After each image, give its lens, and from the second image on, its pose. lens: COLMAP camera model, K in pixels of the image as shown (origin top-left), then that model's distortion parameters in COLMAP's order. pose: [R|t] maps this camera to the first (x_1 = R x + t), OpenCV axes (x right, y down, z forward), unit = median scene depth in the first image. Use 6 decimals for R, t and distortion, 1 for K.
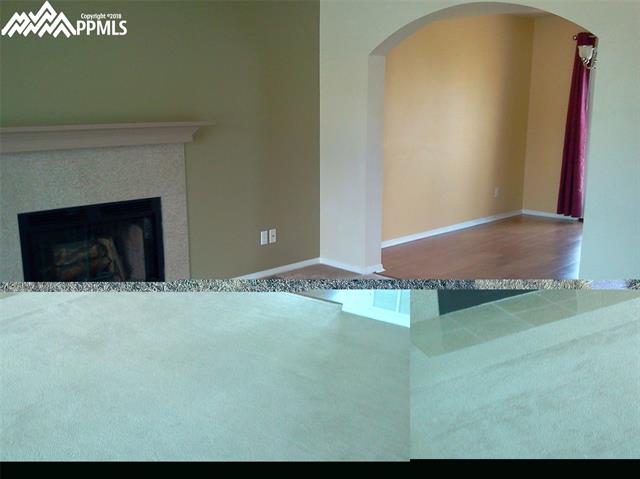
lens RADIAL K [[635.5, 0, 320.0], [0, 635.5, 239.5], [0, 0, 1]] dist [-0.006756, -0.013005]
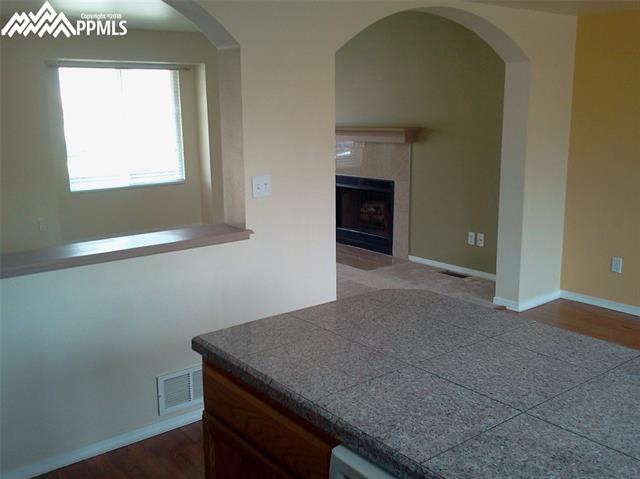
lens RADIAL K [[635.5, 0, 320.0], [0, 635.5, 239.5], [0, 0, 1]] dist [-0.006756, -0.013005]
pose [[-0.188560, 0.196533, -0.962195, 0.970651], [-0.168398, 0.958789, 0.228838, -0.199274], [0.967516, 0.205181, -0.147694, 0.910771]]
